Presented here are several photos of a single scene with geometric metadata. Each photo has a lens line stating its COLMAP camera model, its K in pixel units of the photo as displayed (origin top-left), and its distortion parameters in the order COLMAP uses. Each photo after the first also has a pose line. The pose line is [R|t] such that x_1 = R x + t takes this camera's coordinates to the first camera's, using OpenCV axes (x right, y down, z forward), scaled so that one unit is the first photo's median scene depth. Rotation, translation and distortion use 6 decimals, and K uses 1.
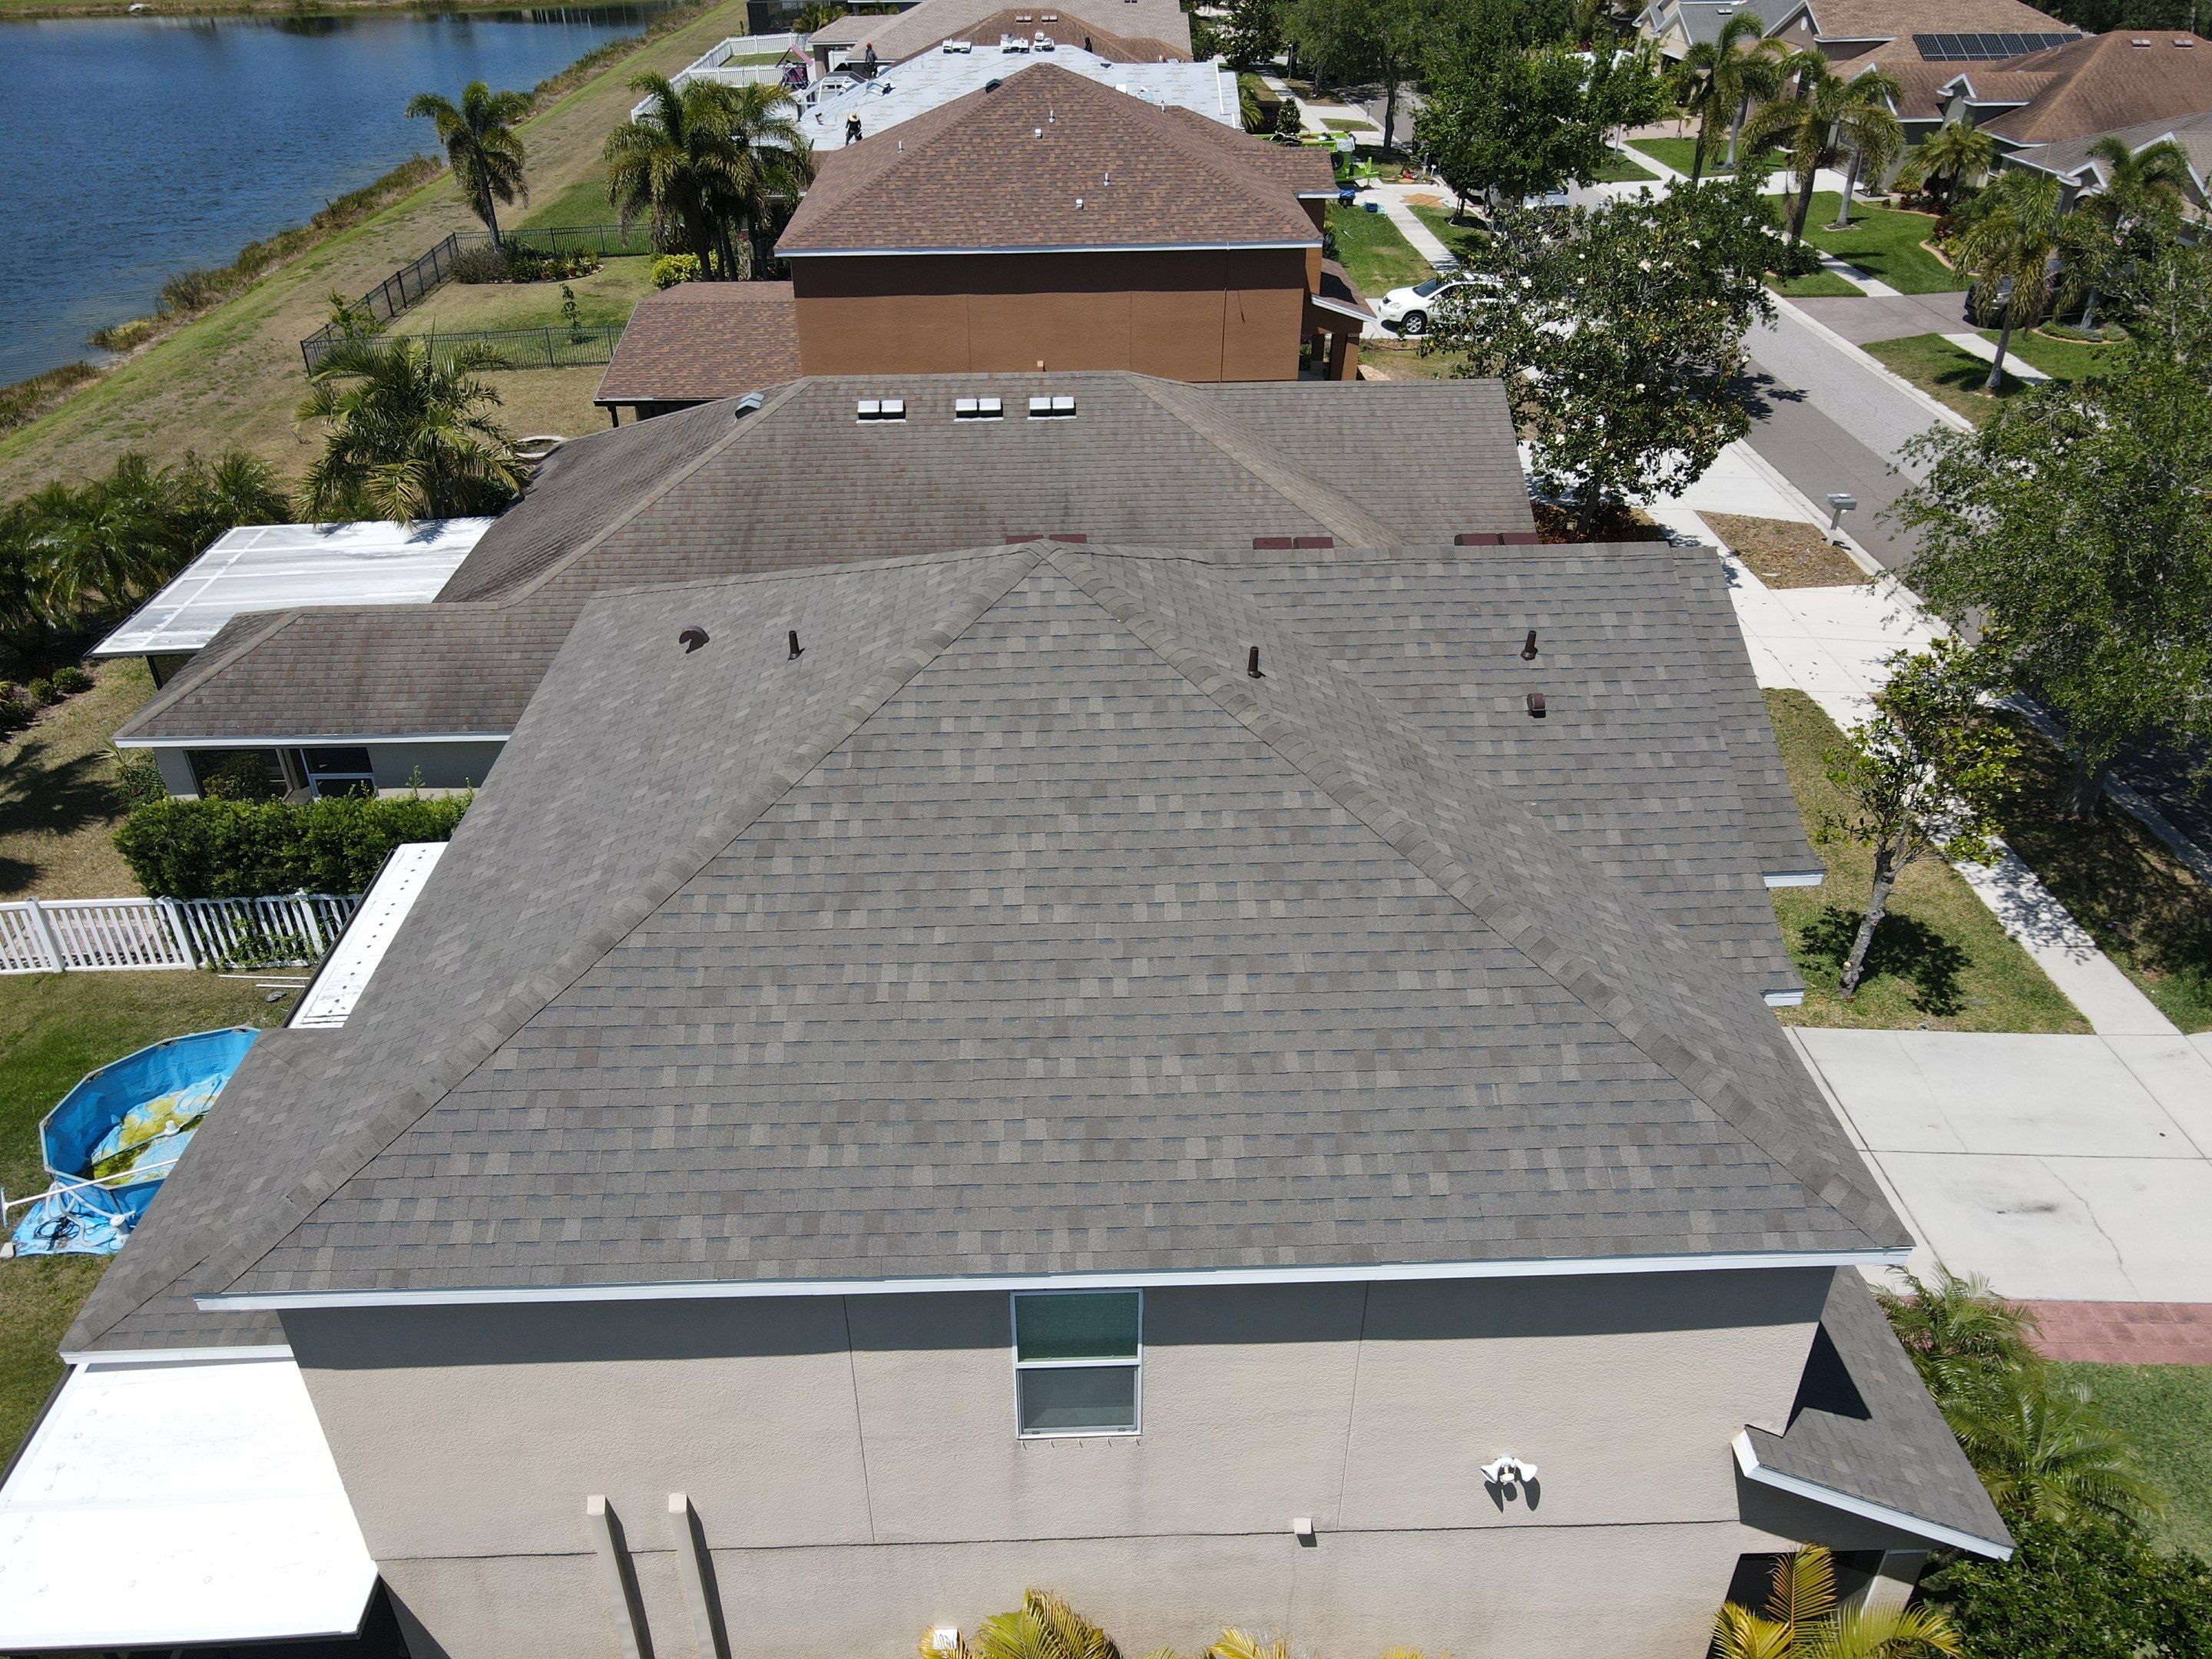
lens RADIAL K [[1658.5, 0, 1037.2], [0, 1658.5, 774.0], [0, 0, 1]] dist [-0.021247, 0.006095]
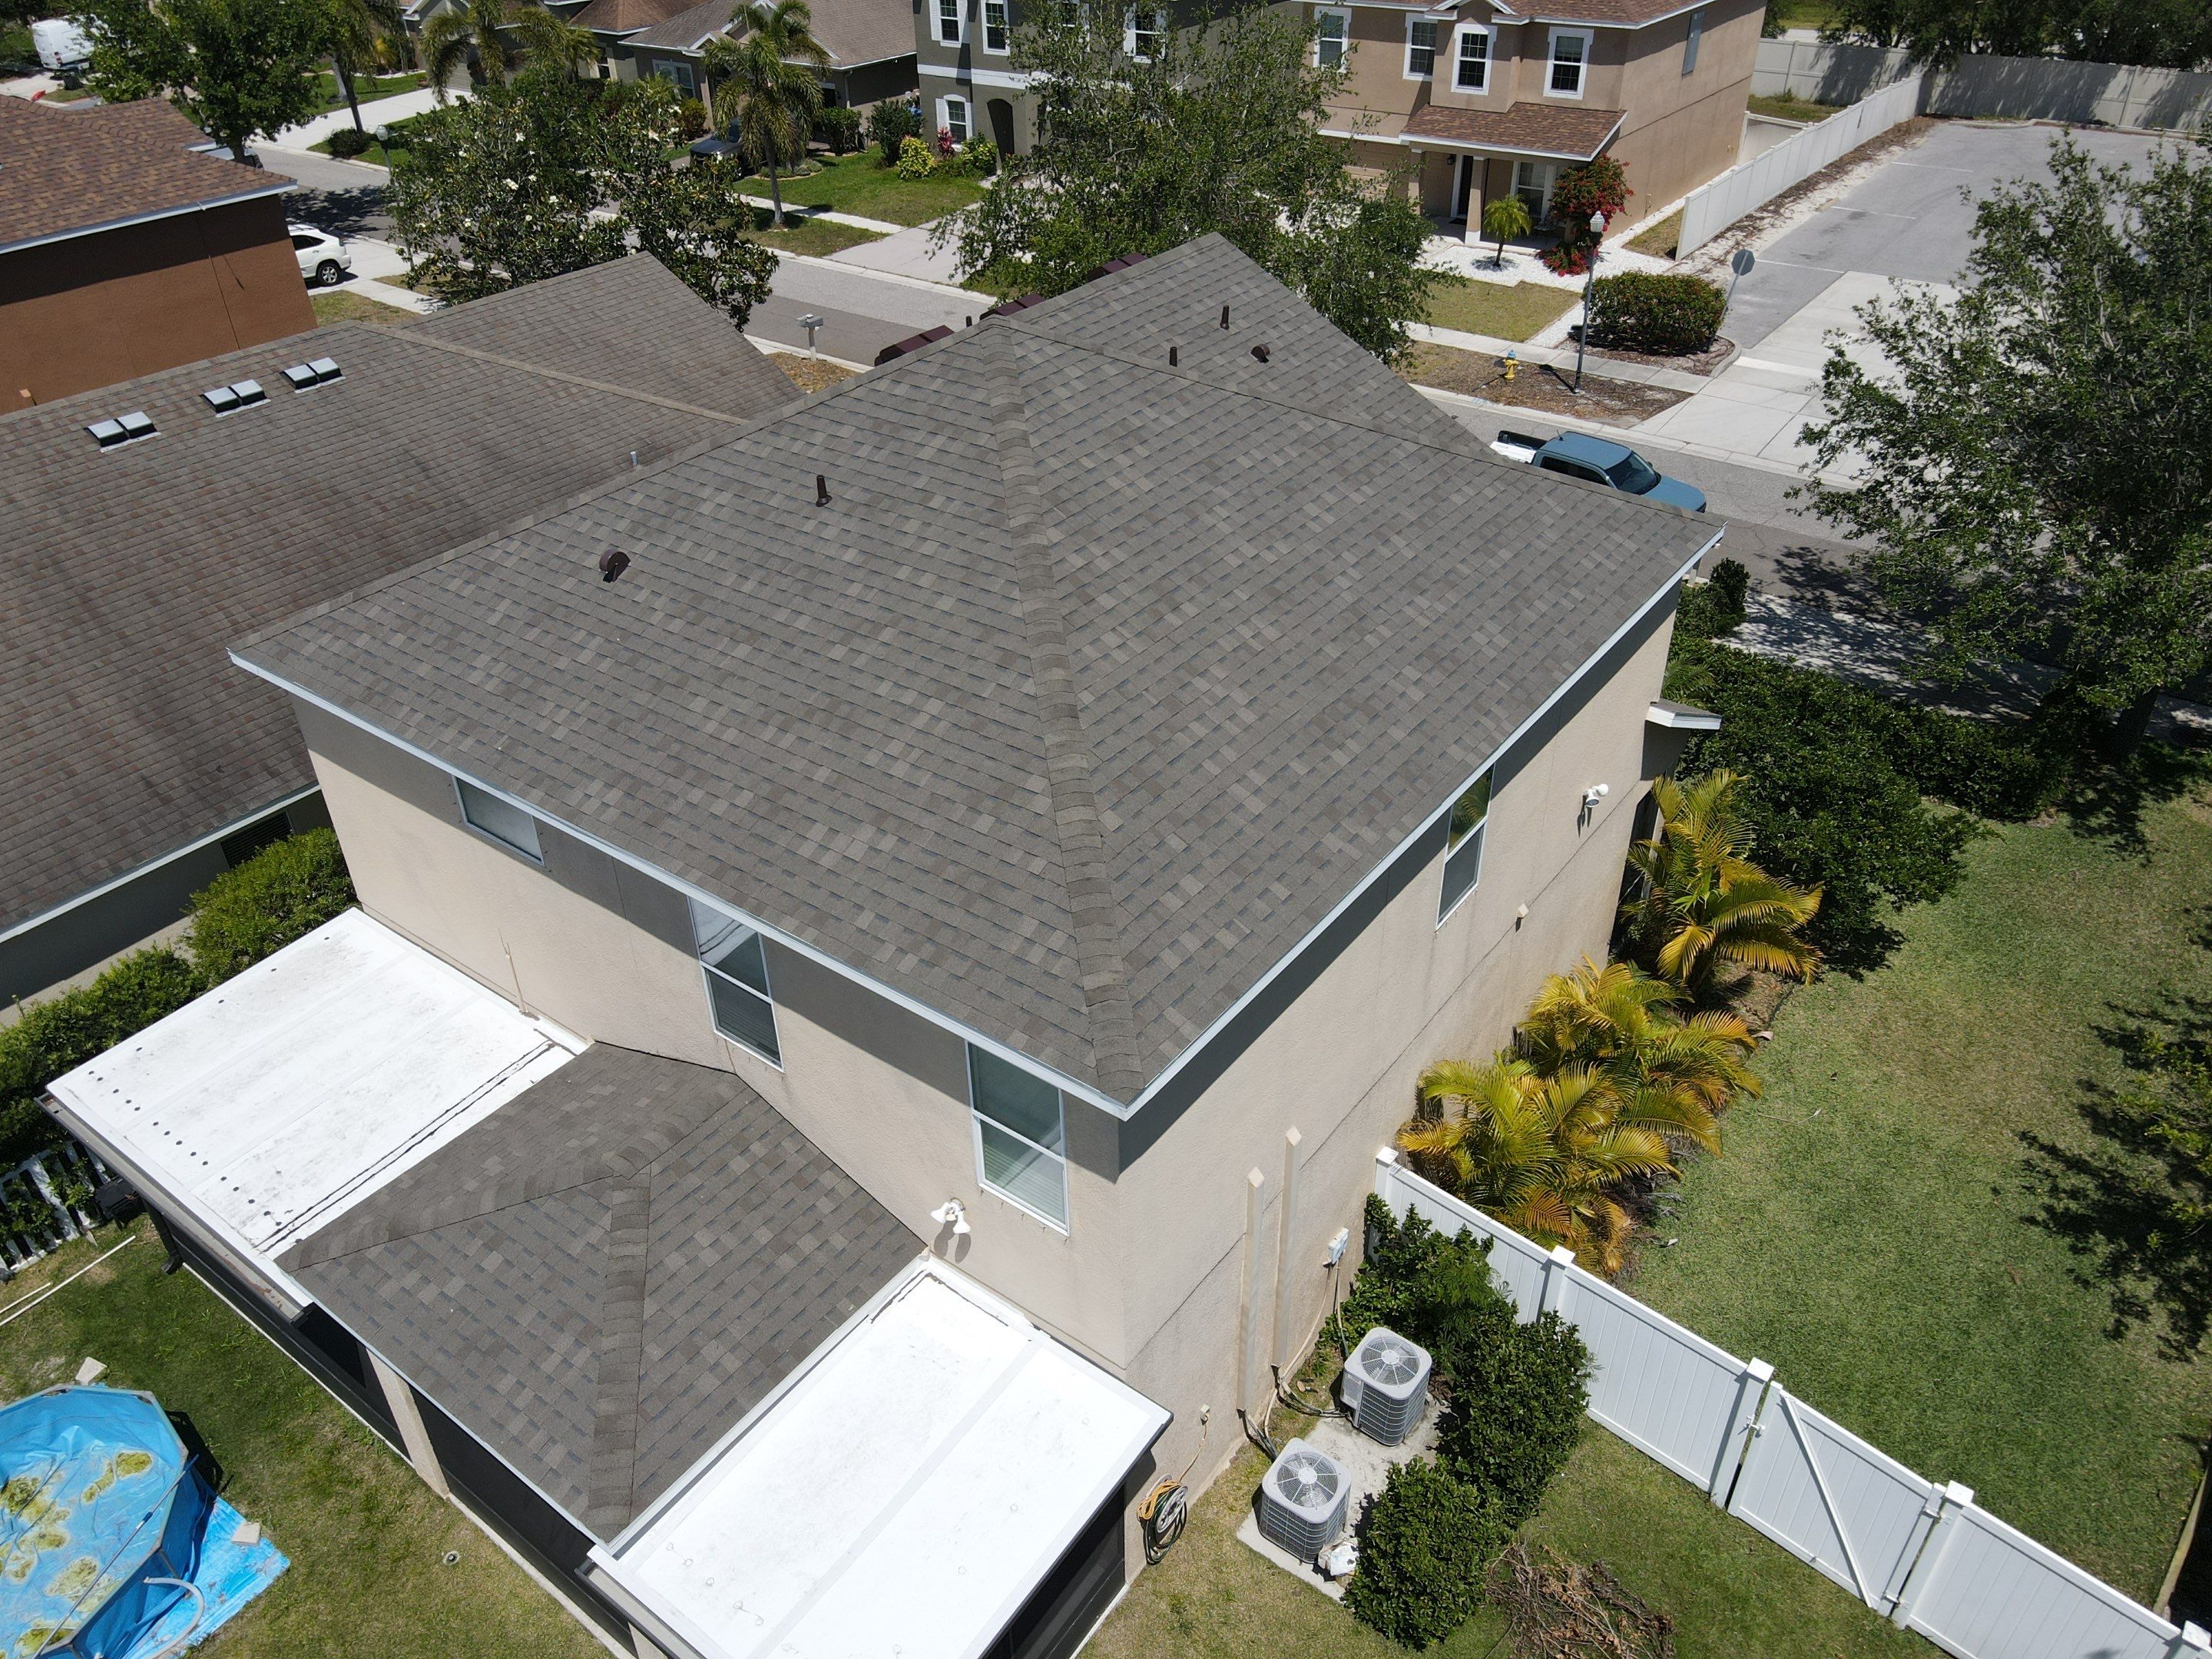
lens RADIAL K [[1641.8, 0, 1063.9], [0, 1641.8, 840.8], [0, 0, 1]] dist [0.022629, -0.000799]
pose [[0.617156, -0.439522, 0.652640, -0.967100], [0.407346, 0.888111, 0.212903, -0.048098], [-0.673193, 0.134456, 0.727140, 0.244183]]
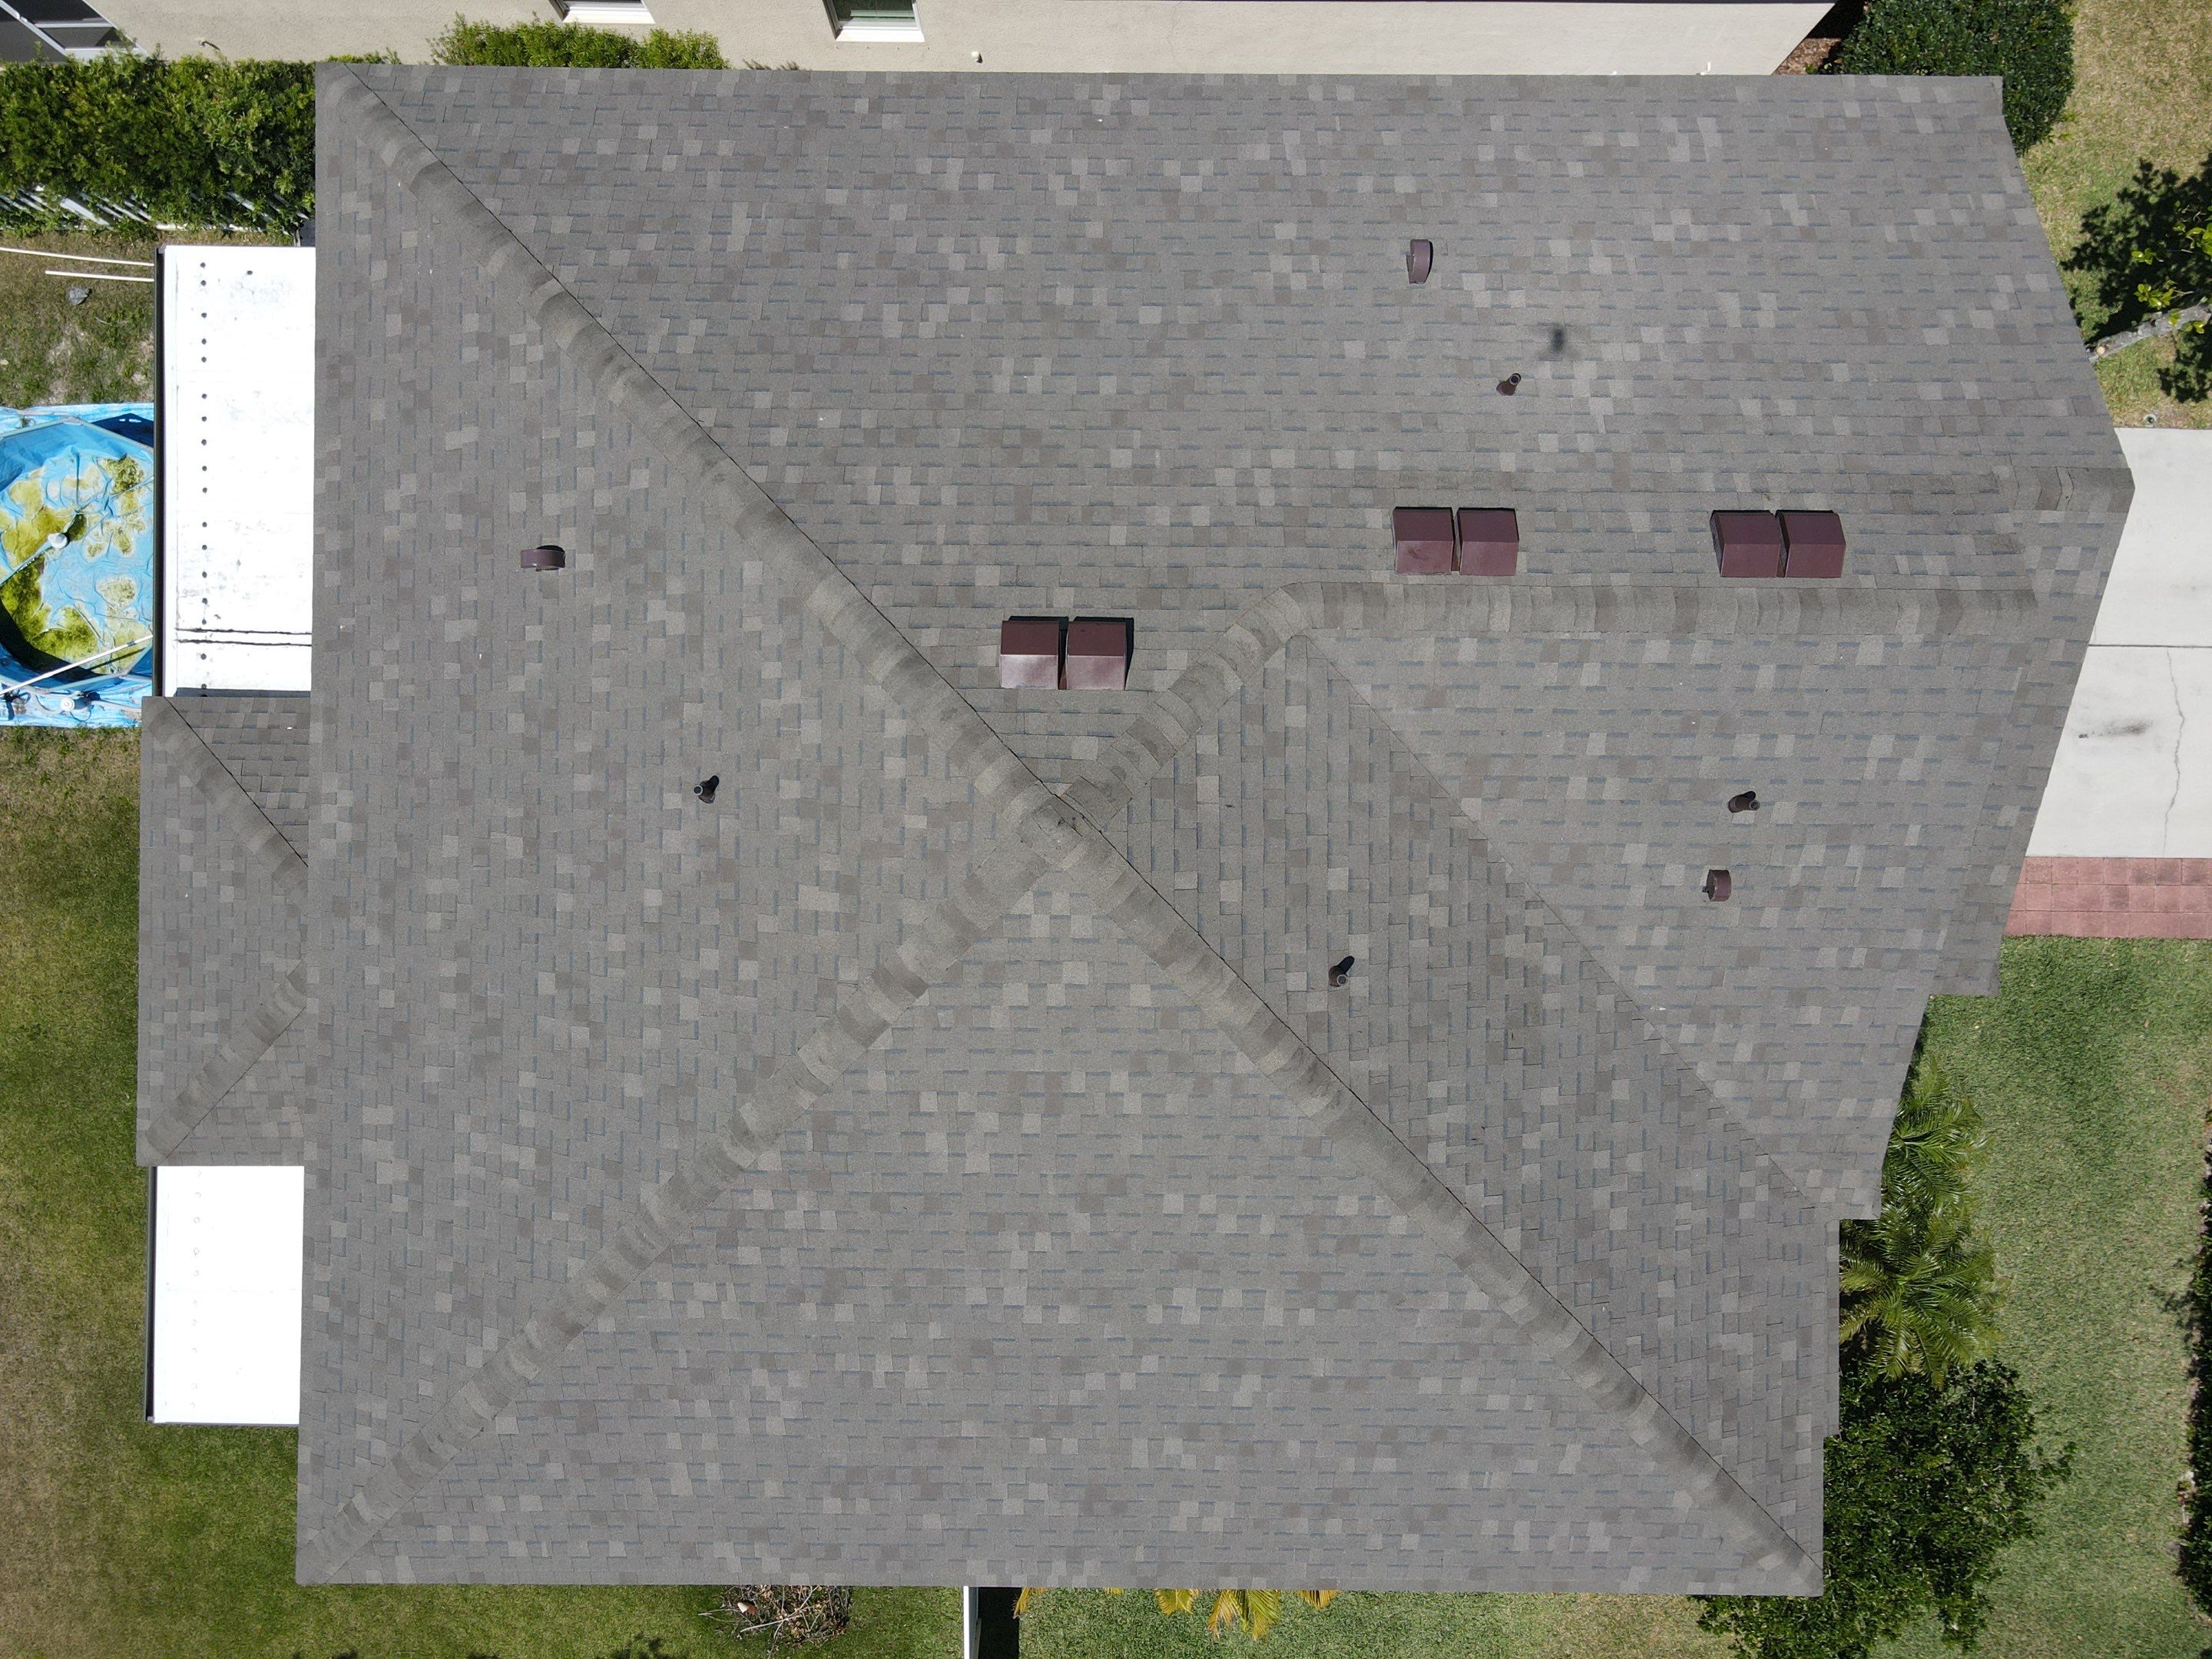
lens RADIAL K [[1663.6, 0, 1051.6], [0, 1663.6, 825.4], [0, 0, 1]] dist [0.002106, 0.000459]
pose [[0.999936, 0.010576, 0.003966, -0.000565], [-0.008704, 0.497621, 0.867351, -0.825645], [0.007199, -0.867330, 0.497681, 0.767910]]
